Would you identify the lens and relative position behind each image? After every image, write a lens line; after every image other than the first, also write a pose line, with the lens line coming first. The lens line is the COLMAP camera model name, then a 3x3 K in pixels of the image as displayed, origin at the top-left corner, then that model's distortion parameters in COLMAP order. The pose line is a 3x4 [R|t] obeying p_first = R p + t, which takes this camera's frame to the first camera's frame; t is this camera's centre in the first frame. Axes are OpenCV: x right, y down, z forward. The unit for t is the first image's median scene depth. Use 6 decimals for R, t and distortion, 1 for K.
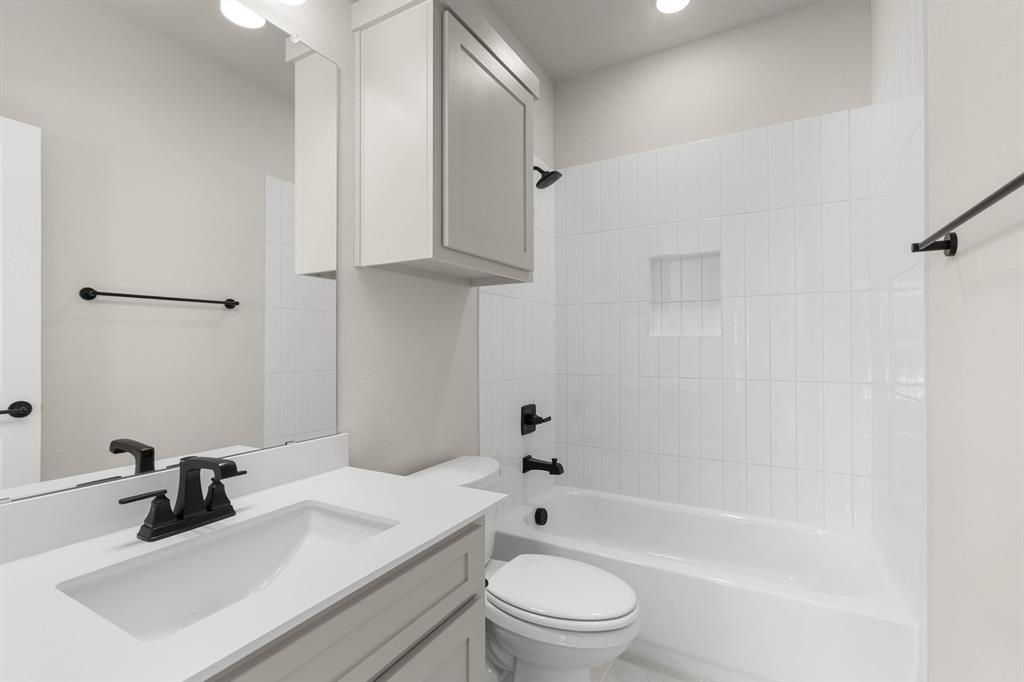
lens RADIAL K [[464.5, 0, 516.0], [0, 464.5, 339.2], [0, 0, 1]] dist [0.001729, 0.000385]
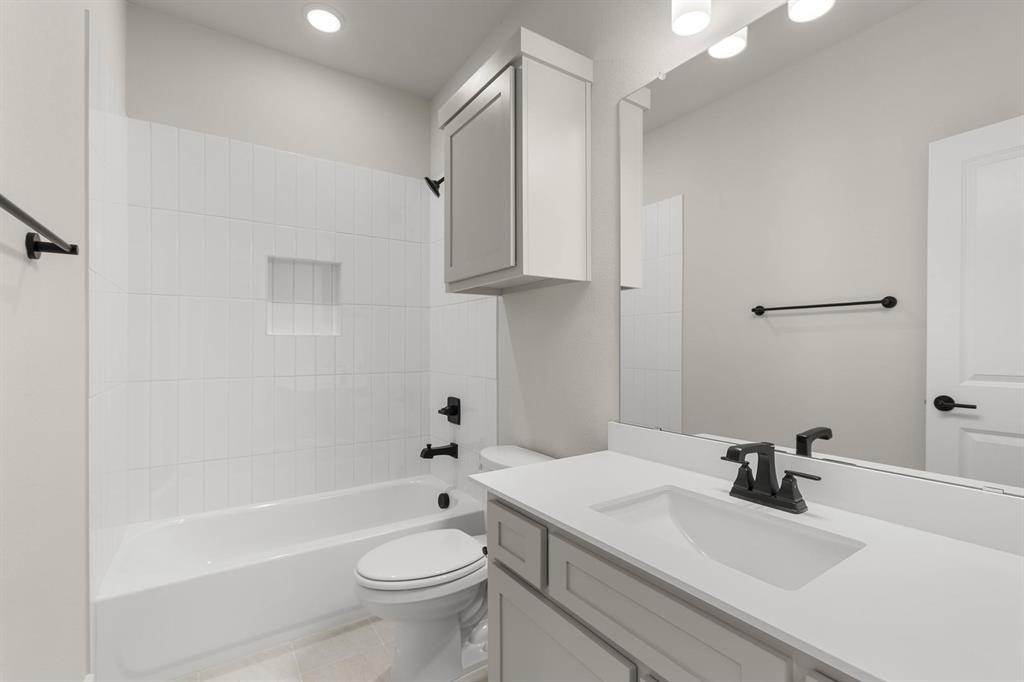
lens RADIAL K [[464.5, 0, 516.0], [0, 464.5, 346.8], [0, 0, 1]] dist [0.001729, 0.000385]
pose [[-0.448346, -0.004979, -0.893846, 0.617562], [0.003364, 0.999968, -0.007257, 0.015771], [0.893854, -0.006261, -0.448314, 0.952377]]
